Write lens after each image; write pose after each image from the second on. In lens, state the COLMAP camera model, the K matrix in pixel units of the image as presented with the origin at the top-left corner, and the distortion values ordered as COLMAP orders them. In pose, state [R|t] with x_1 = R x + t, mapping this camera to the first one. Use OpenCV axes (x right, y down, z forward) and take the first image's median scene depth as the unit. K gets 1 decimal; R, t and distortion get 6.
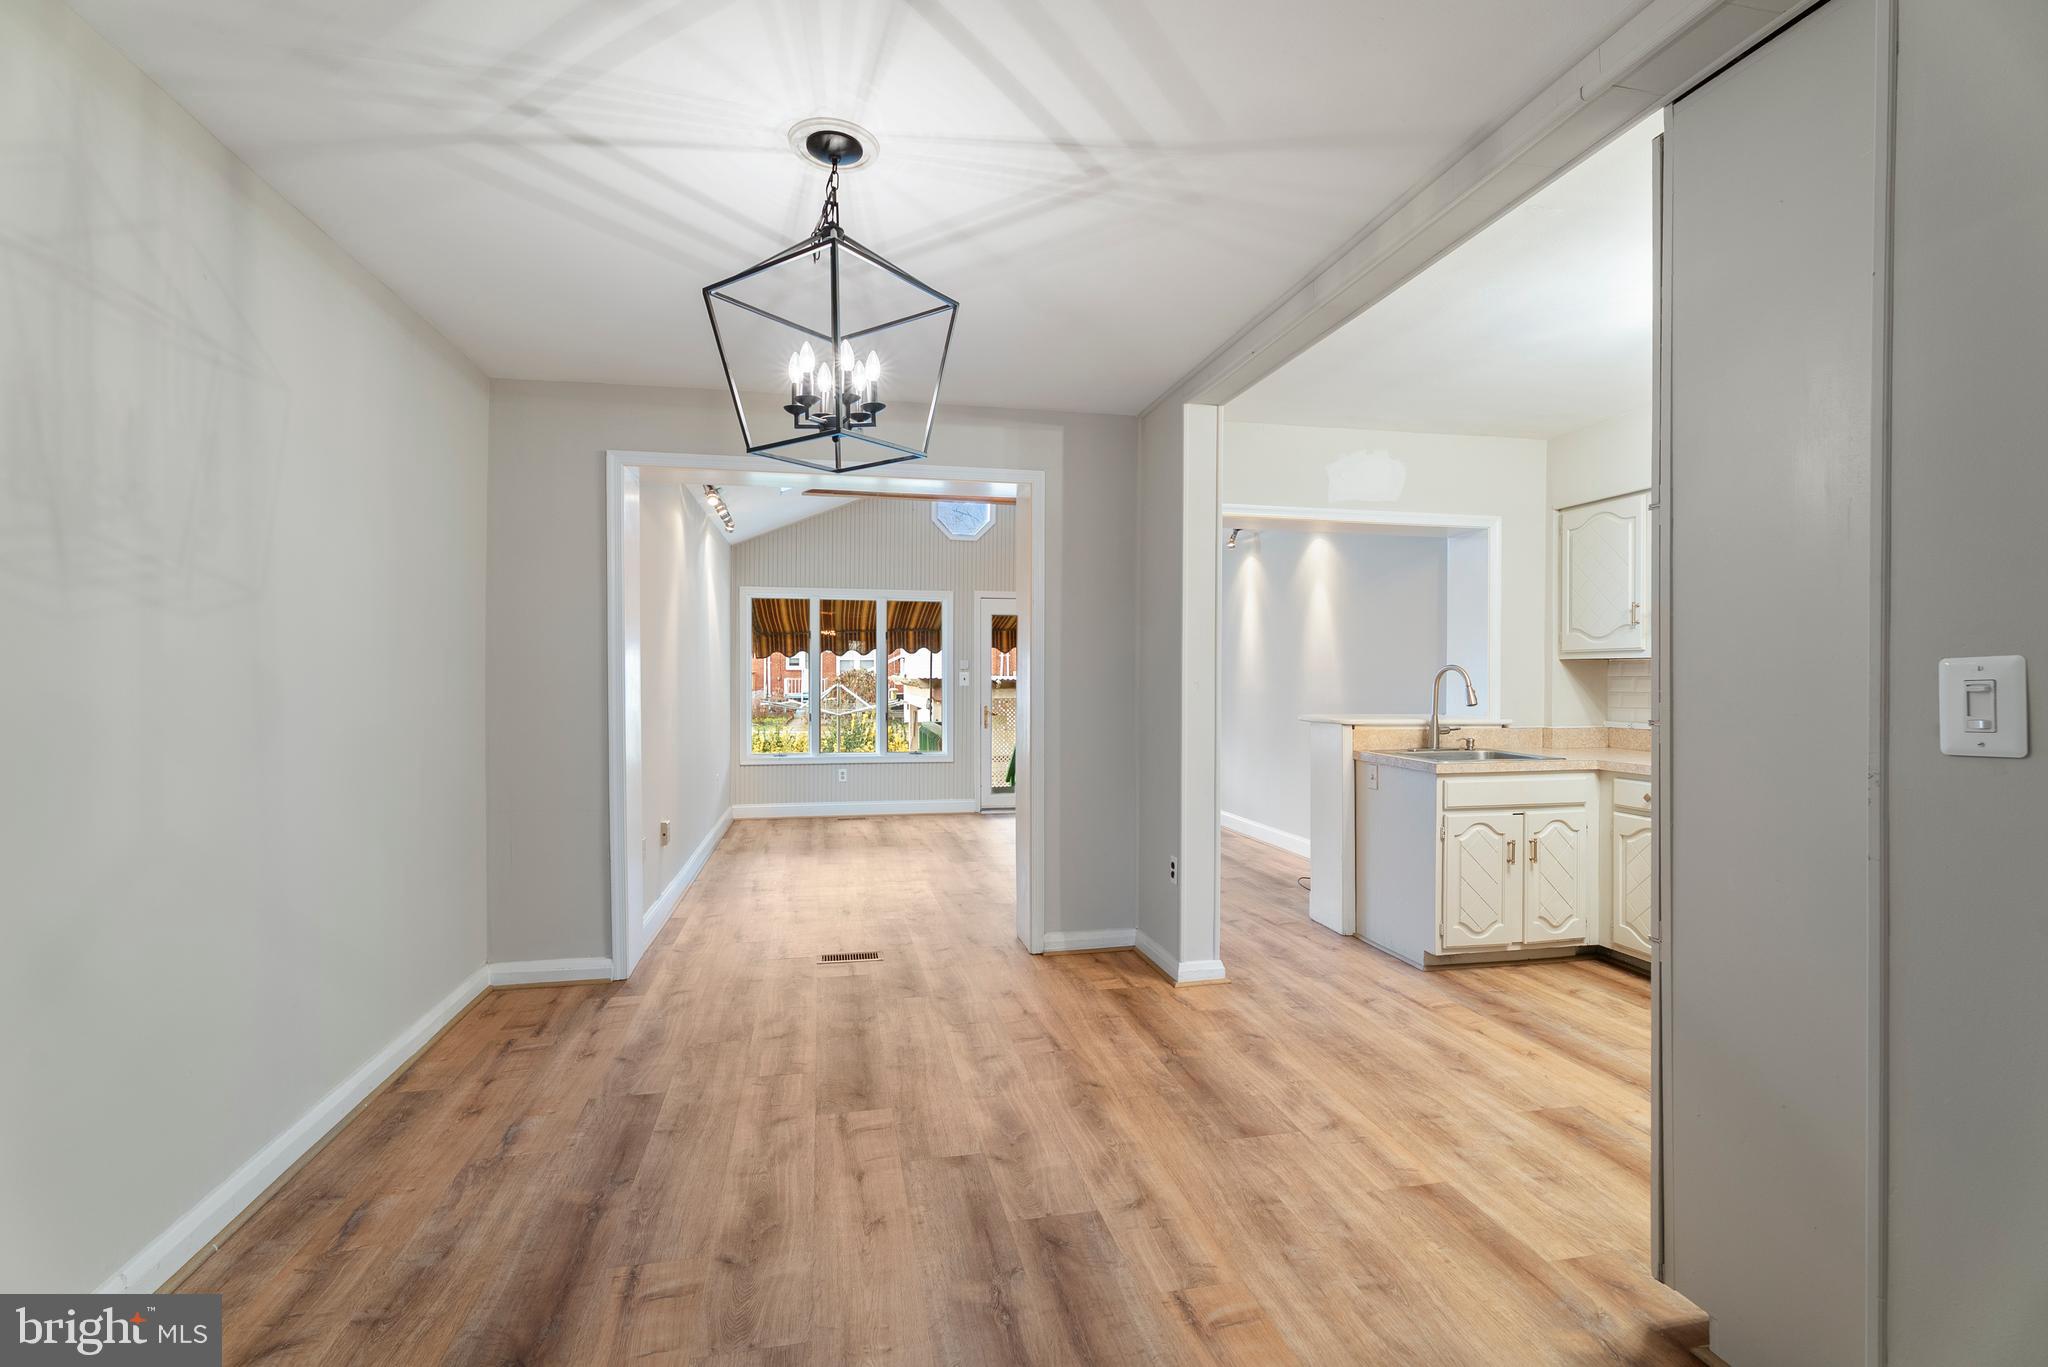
lens RADIAL K [[913.7, 0, 1018.9], [0, 913.7, 694.7], [0, 0, 1]] dist [0.003639, 0.000006]
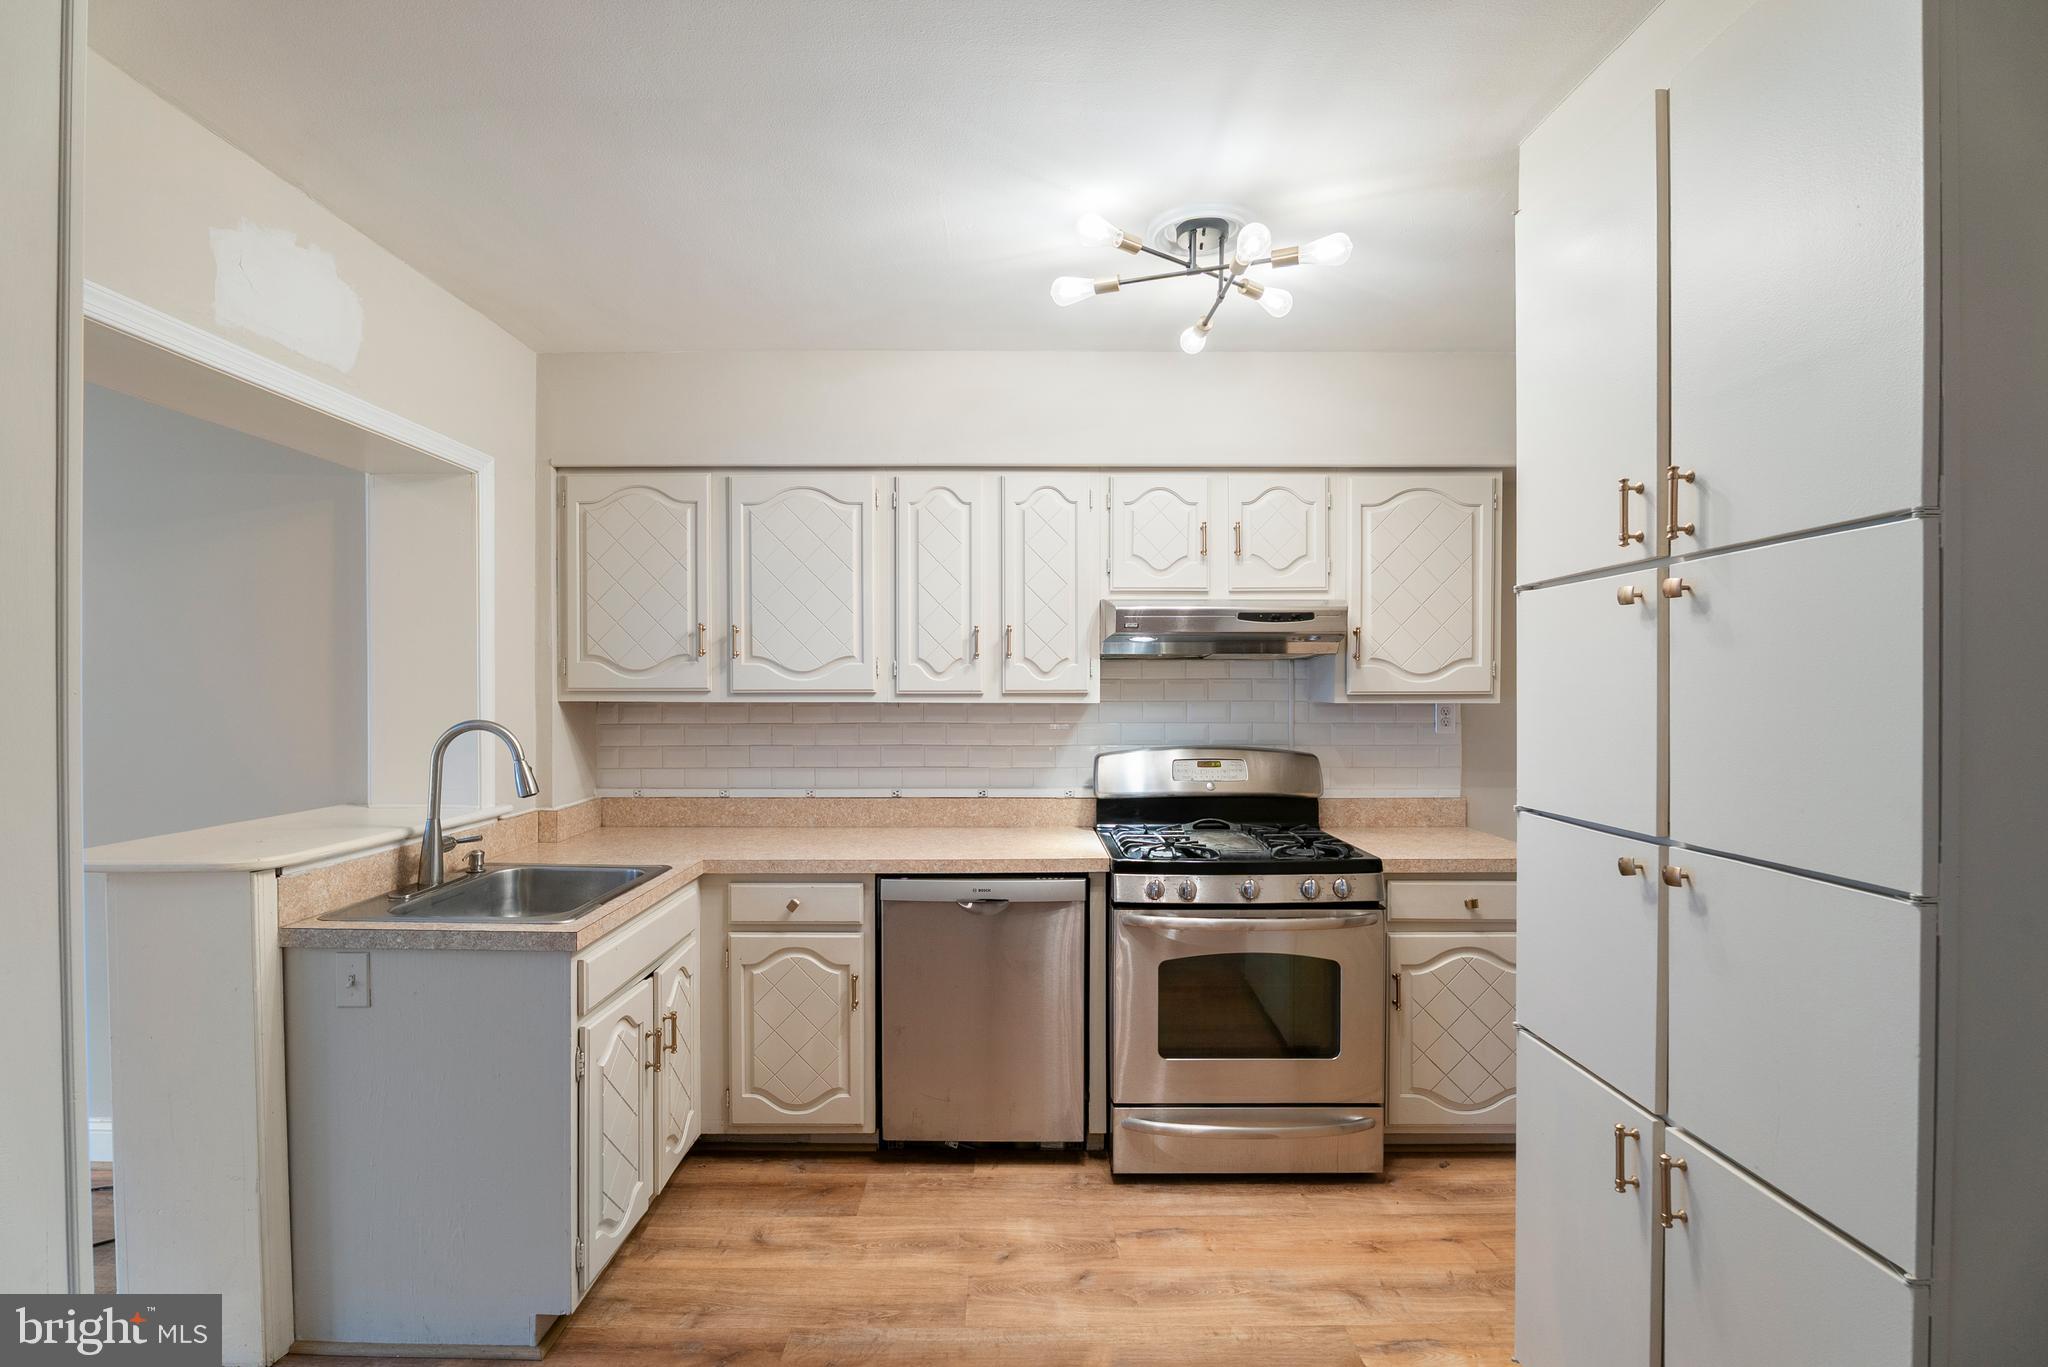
lens RADIAL K [[952.1, 0, 1016.7], [0, 952.1, 697.8], [0, 0, 1]] dist [-0.009114, -0.000070]
pose [[0.208812, -0.014998, 0.977841, 0.012814], [0.019777, 0.999743, 0.011111, -0.077535], [-0.977756, 0.017018, 0.209055, 0.995064]]
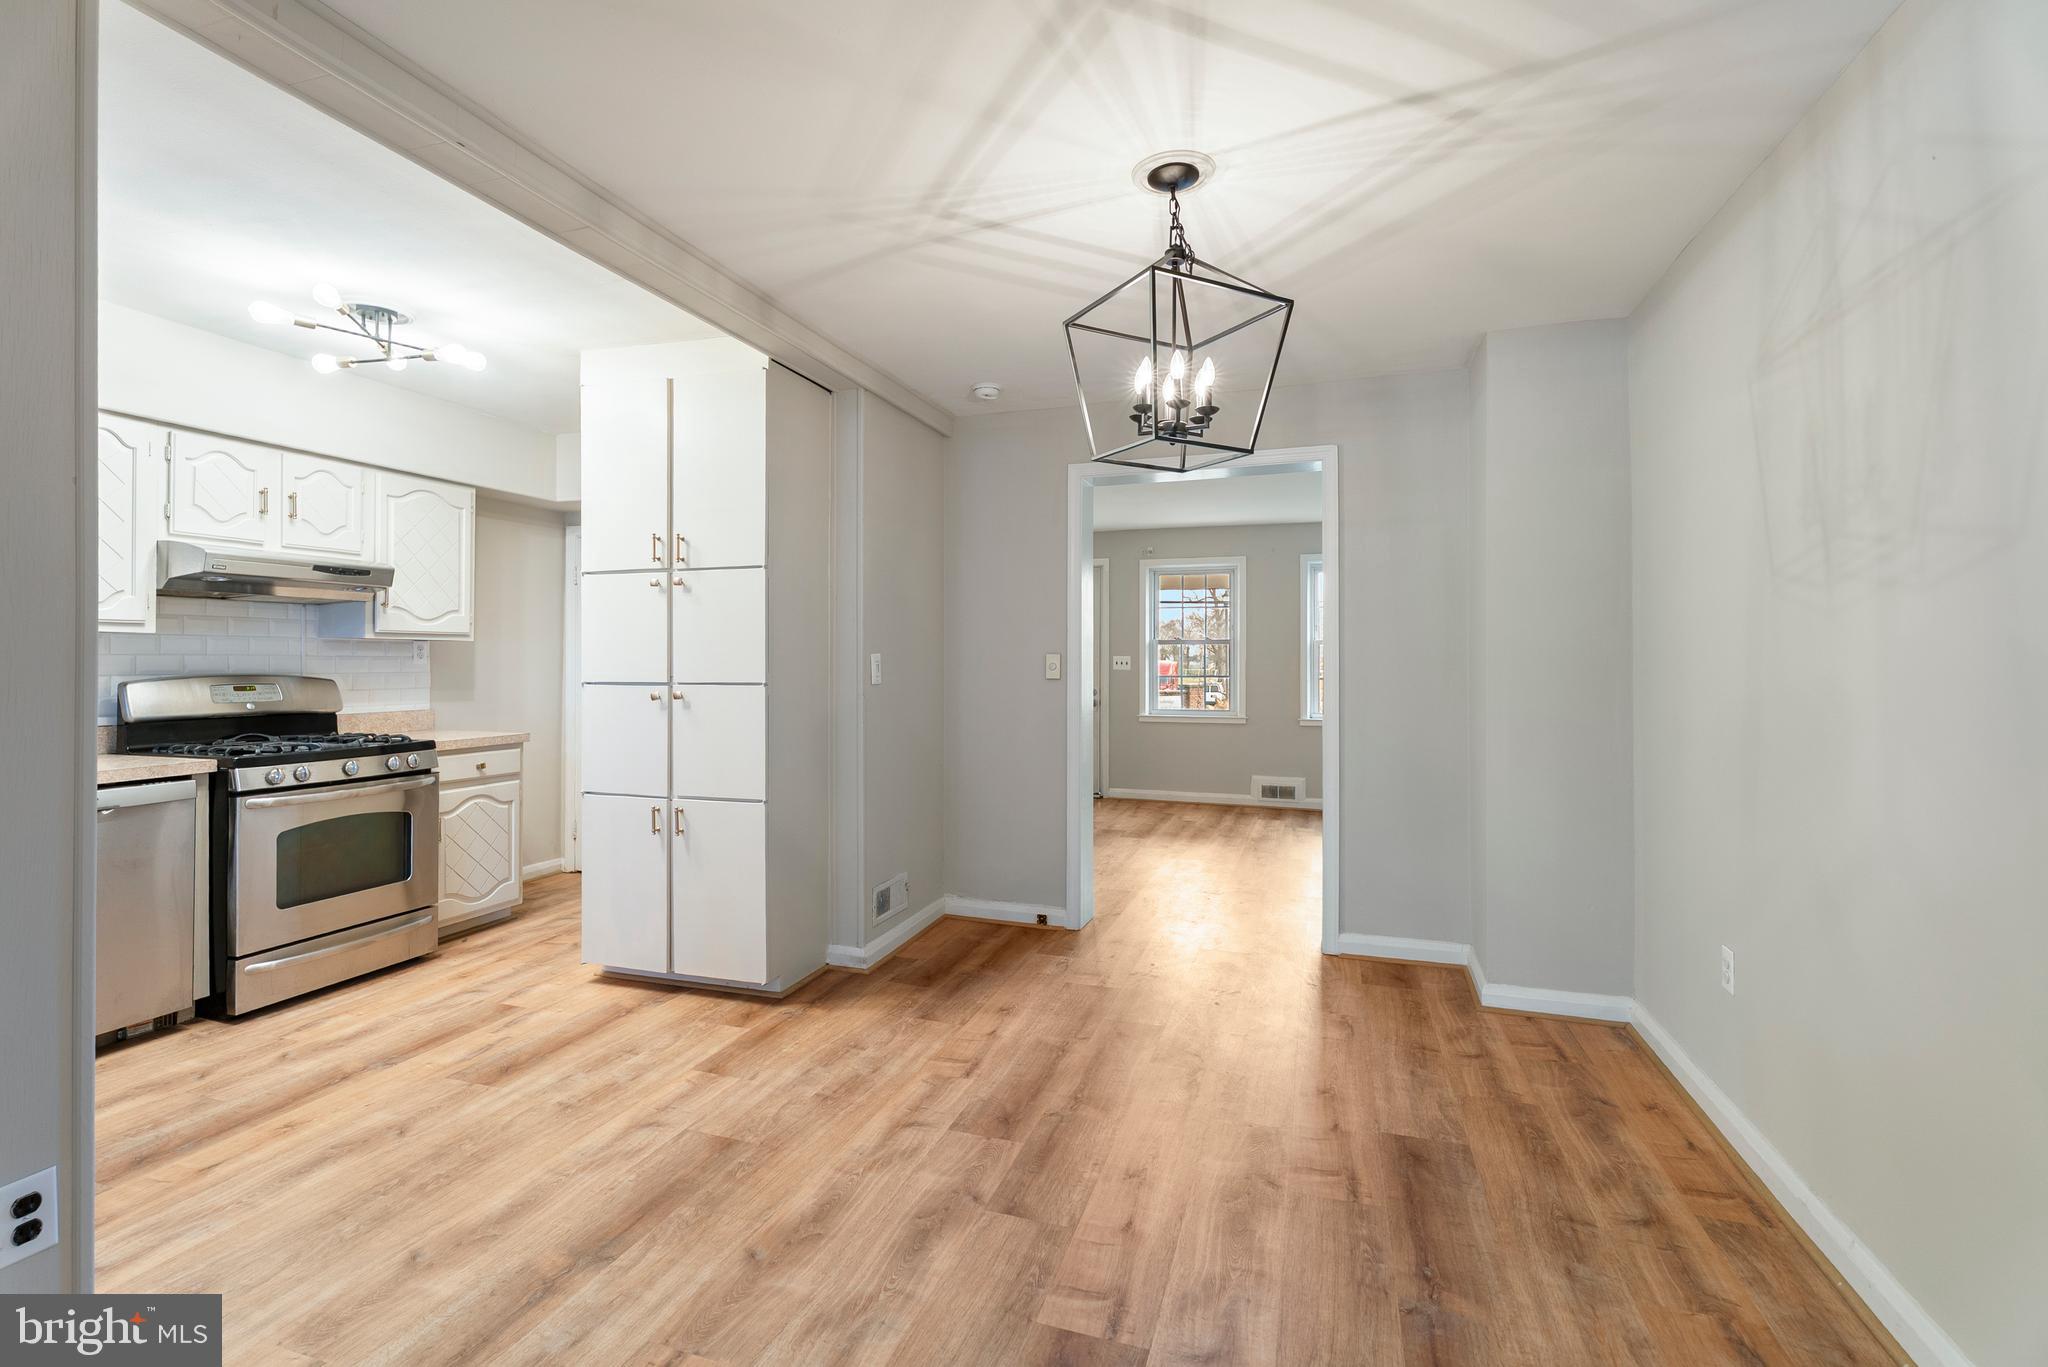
lens RADIAL K [[929.6, 0, 1011.3], [0, 929.6, 661.5], [0, 0, 1]] dist [0.004401, -0.000191]
pose [[-0.858906, -0.004078, 0.512116, -0.486744], [0.005196, 0.999847, 0.016677, -0.030677], [-0.512106, 0.016984, -0.858754, 1.656084]]
